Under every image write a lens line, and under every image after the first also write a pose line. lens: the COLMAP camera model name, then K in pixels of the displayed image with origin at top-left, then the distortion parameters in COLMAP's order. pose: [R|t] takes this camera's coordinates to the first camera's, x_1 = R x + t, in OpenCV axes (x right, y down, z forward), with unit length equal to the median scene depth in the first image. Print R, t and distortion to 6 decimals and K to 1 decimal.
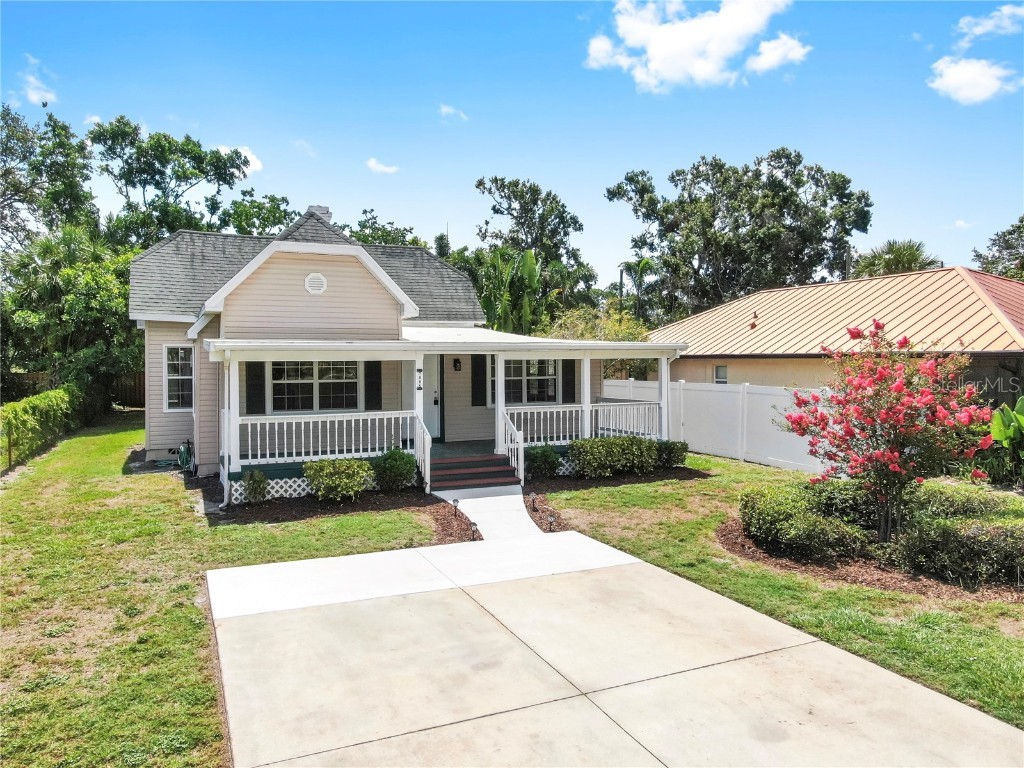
lens RADIAL K [[738.1, 0, 514.2], [0, 738.1, 382.7], [0, 0, 1]] dist [-0.010206, -0.002082]
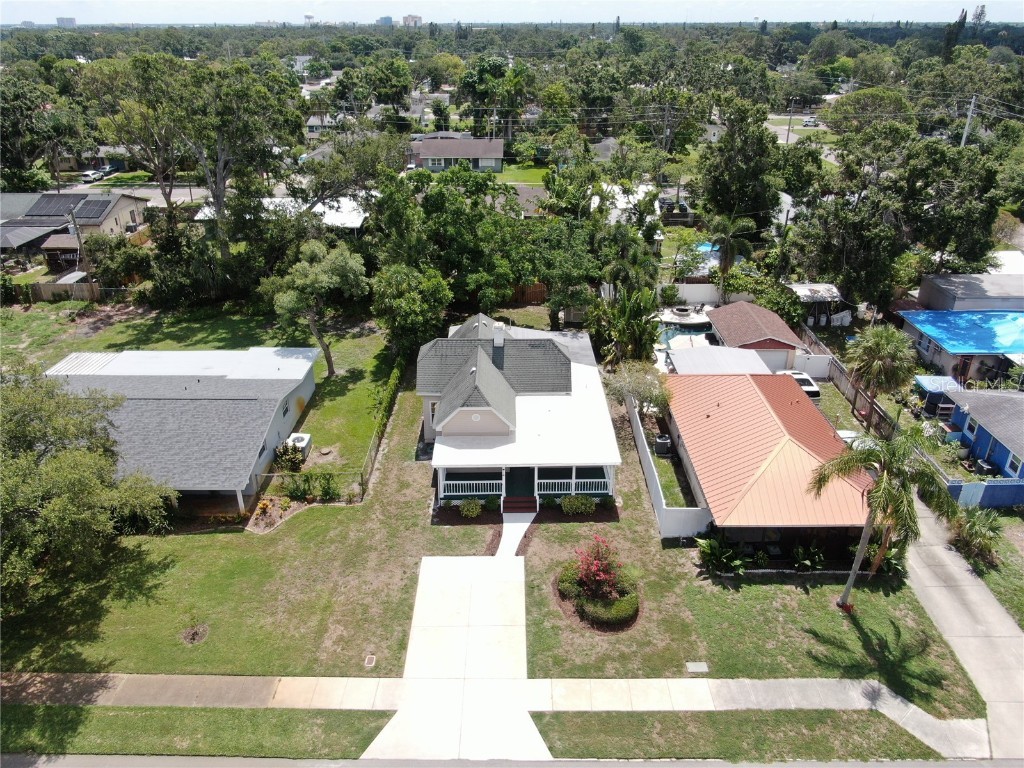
lens RADIAL K [[738.1, 0, 513.2], [0, 738.1, 384.3], [0, 0, 1]] dist [-0.010206, -0.002082]
pose [[0.907129, 0.198790, -0.370943, 1.111300], [-0.020790, 0.901501, 0.432278, -1.925464], [0.420339, -0.384420, 0.821910, -1.461077]]
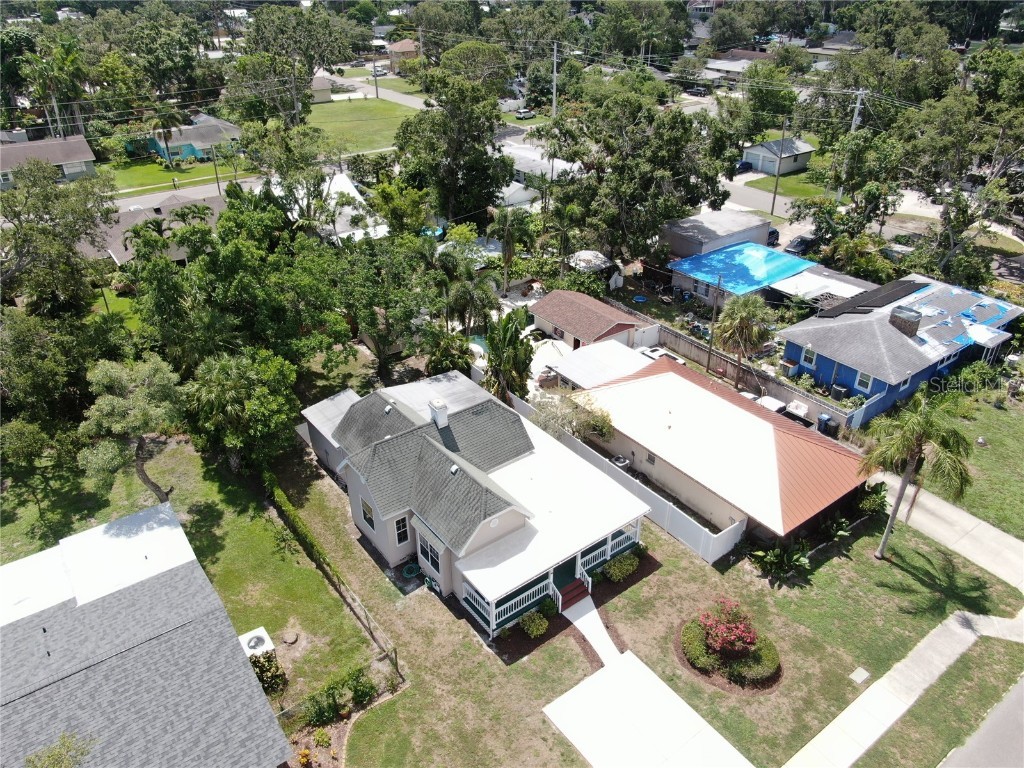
lens RADIAL K [[738.1, 0, 518.1], [0, 738.1, 375.8], [0, 0, 1]] dist [-0.010206, -0.002082]
pose [[0.978397, -0.092298, 0.184988, -0.807846], [-0.008146, 0.876899, 0.480606, -2.226611], [-0.206575, -0.471730, 0.857204, -0.981995]]
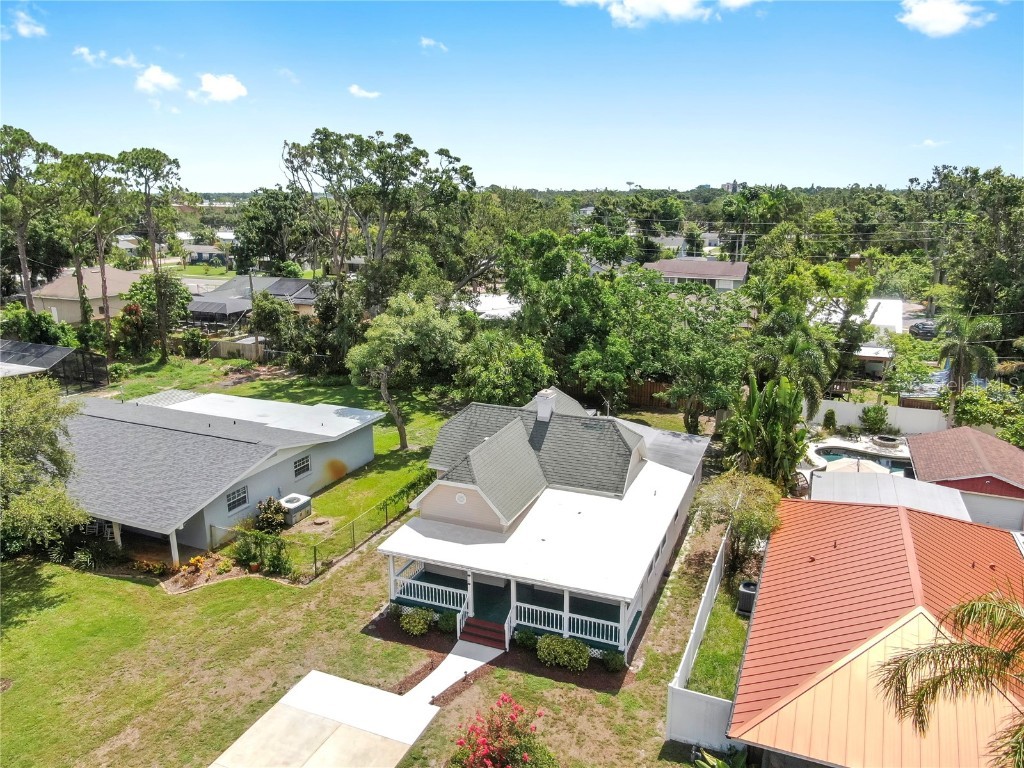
lens RADIAL K [[738.1, 0, 508.8], [0, 738.1, 386.5], [0, 0, 1]] dist [-0.010206, -0.002082]
pose [[0.667269, 0.202786, -0.716680, 1.562587], [-0.019390, 0.966626, 0.255455, -1.264057], [0.744565, -0.156561, 0.648931, -0.124911]]
